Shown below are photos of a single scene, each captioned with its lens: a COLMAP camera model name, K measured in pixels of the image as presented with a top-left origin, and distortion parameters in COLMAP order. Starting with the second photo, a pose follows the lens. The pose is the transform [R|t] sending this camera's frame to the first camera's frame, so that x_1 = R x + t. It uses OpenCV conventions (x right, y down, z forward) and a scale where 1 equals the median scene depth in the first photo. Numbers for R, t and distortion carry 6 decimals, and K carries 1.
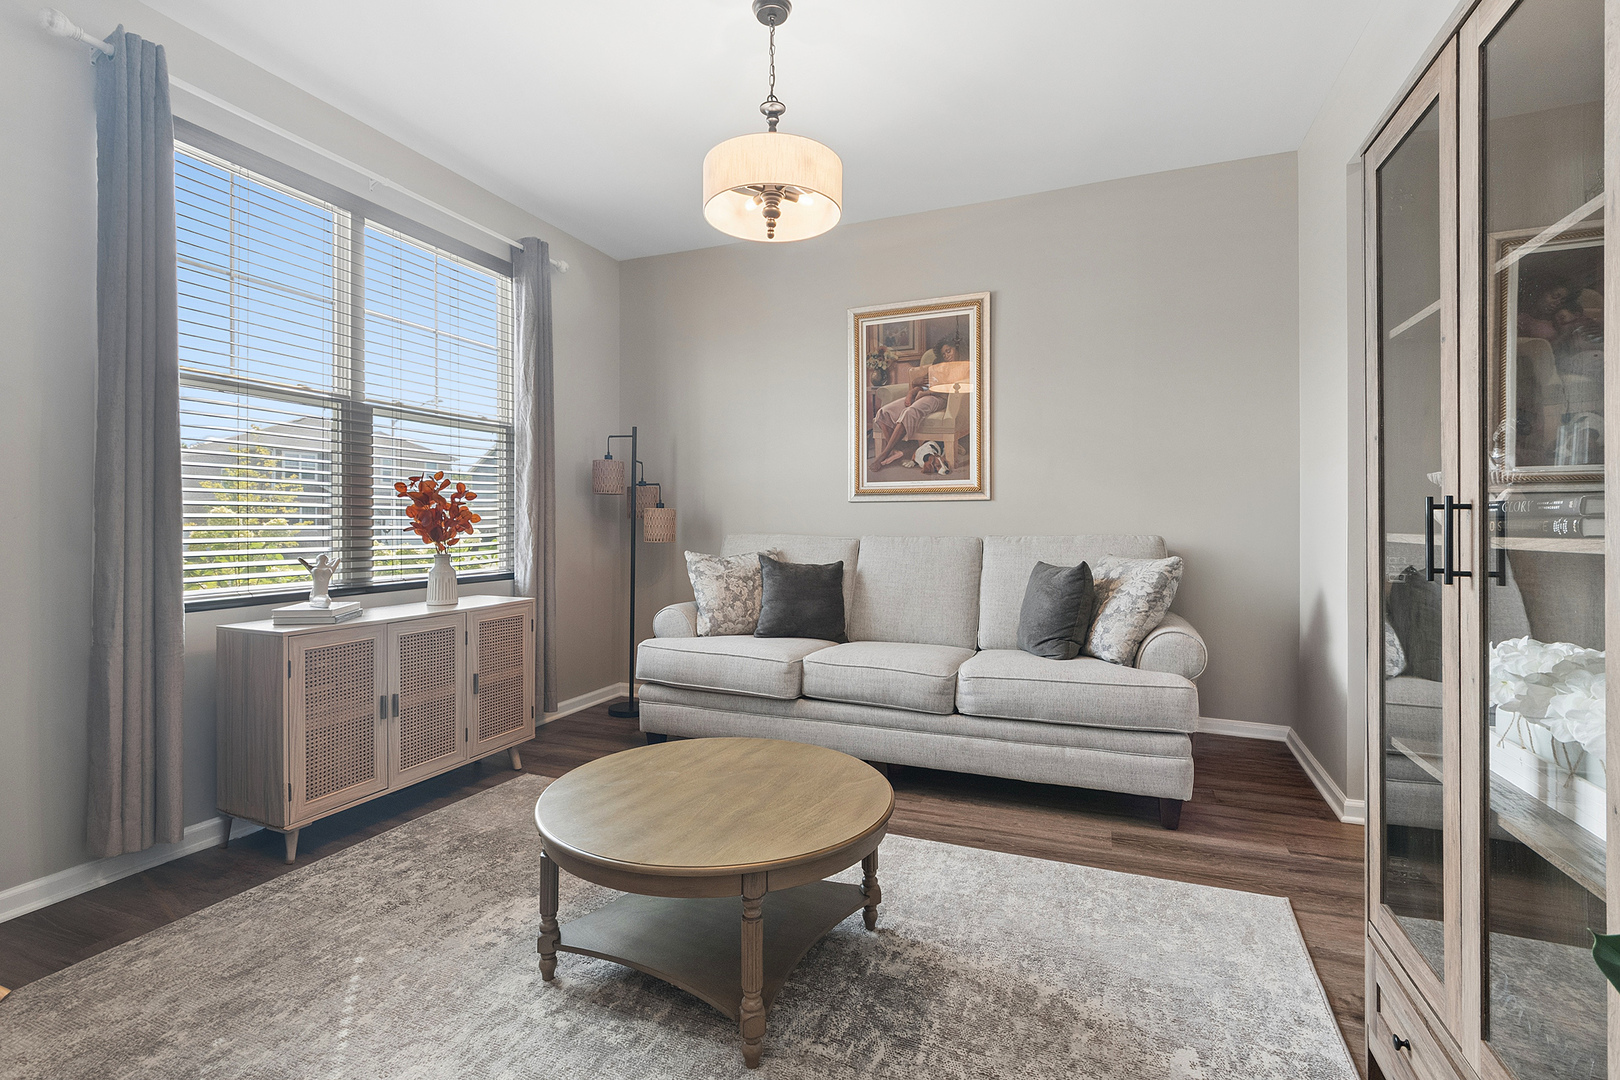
lens RADIAL K [[734.4, 0, 793.9], [0, 734.4, 520.1], [0, 0, 1]] dist [-0.002180, -0.001088]
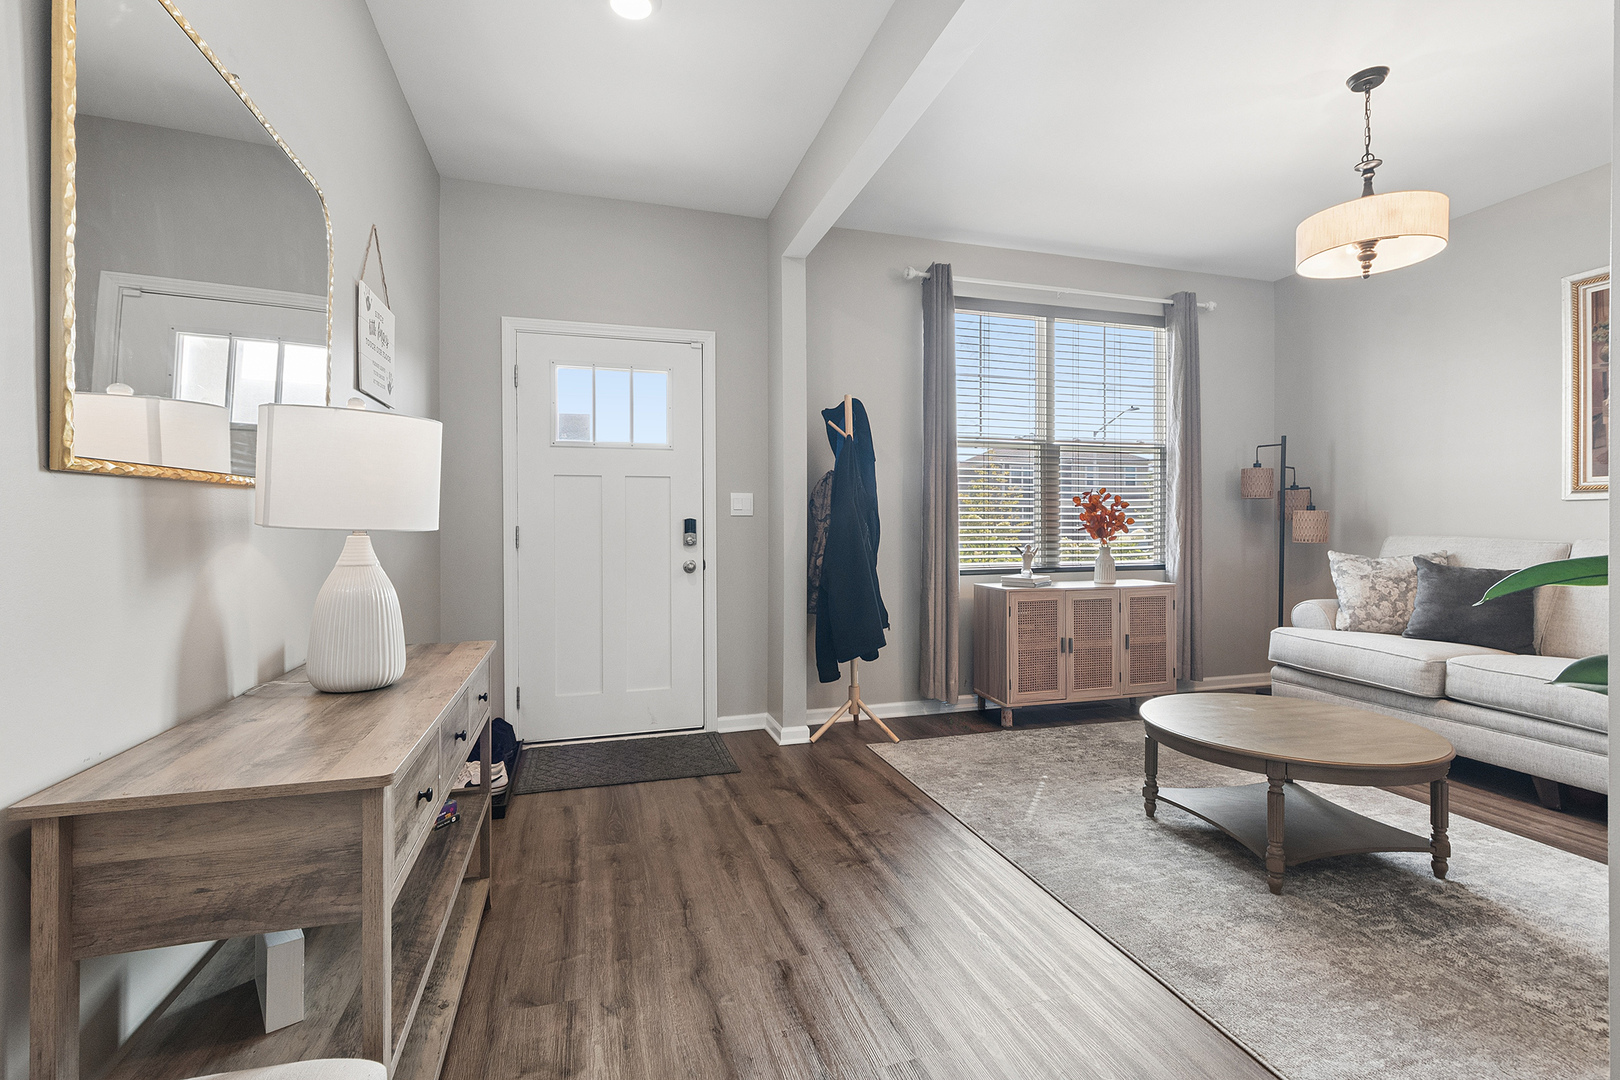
lens RADIAL K [[722.0, 0, 806.1], [0, 722.0, 527.6], [0, 0, 1]] dist [-0.002269, -0.000774]
pose [[0.634444, 0.004198, -0.772957, 0.223079], [0.002985, 0.999964, 0.007880, -0.003038], [0.772963, -0.007307, 0.634409, -0.311775]]
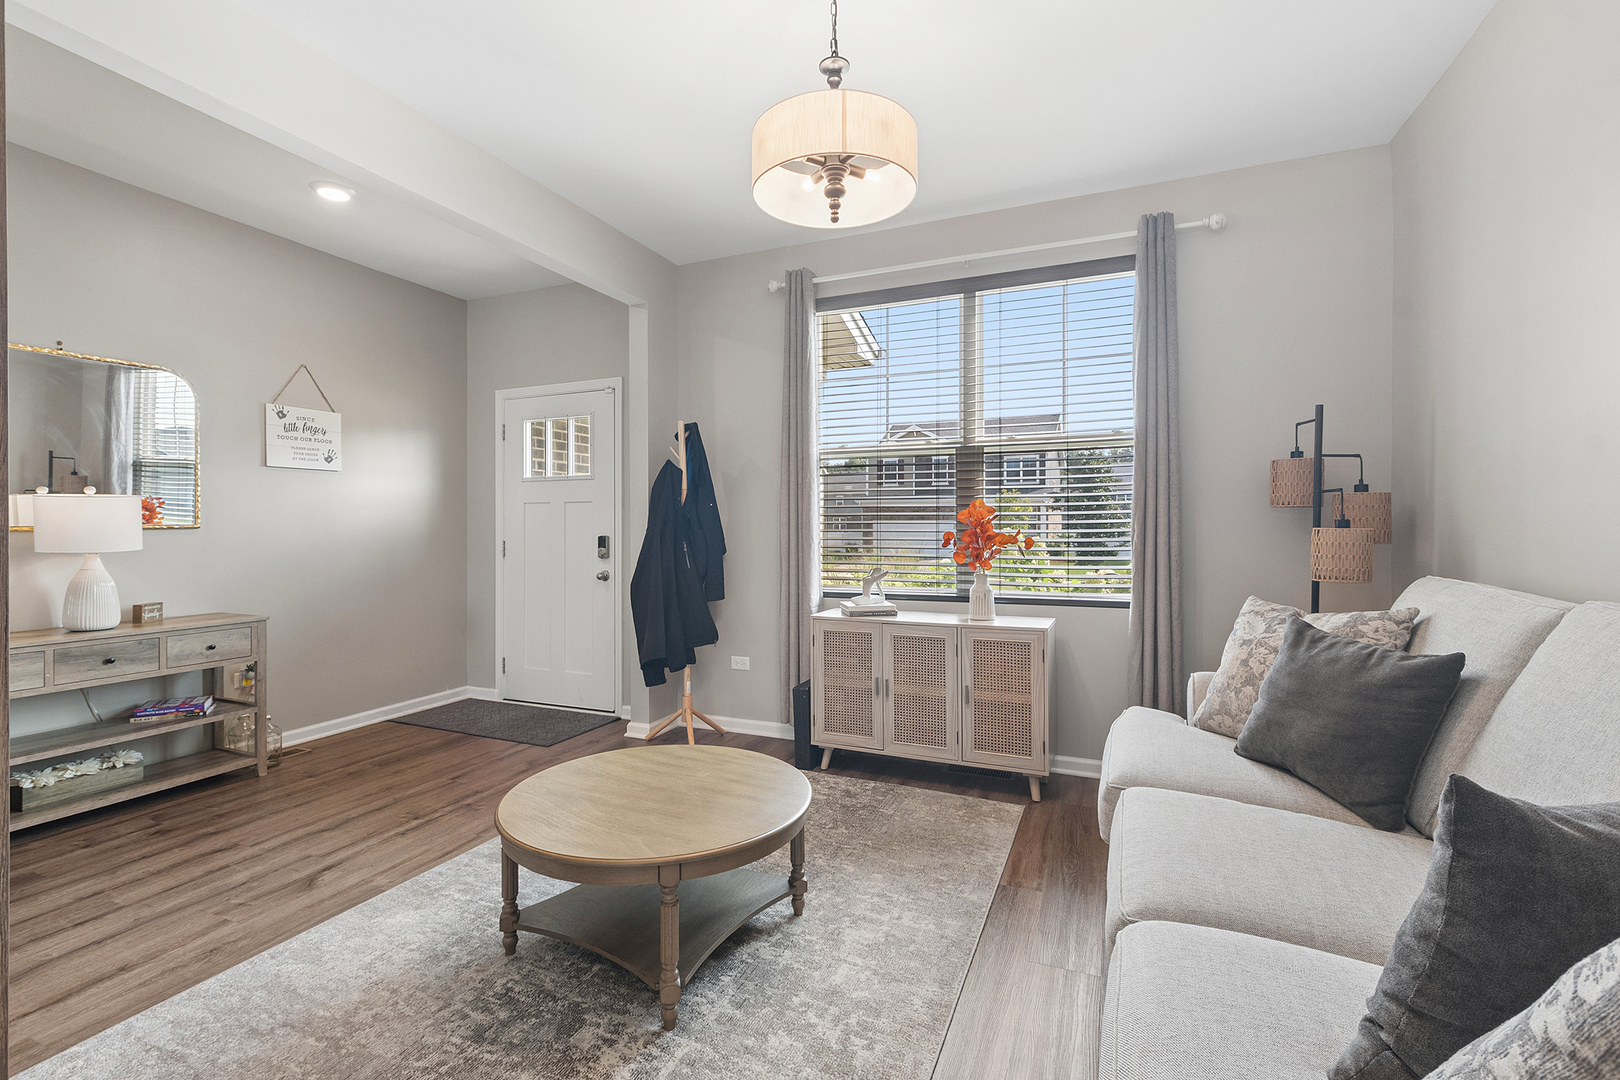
lens RADIAL K [[722.0, 0, 806.1], [0, 722.0, 527.6], [0, 0, 1]] dist [-0.002269, -0.000774]
pose [[-0.014718, 0.004696, -0.999881, 0.622794], [0.005086, 0.999976, 0.004622, -0.030163], [0.999879, -0.005018, -0.014741, 0.762895]]
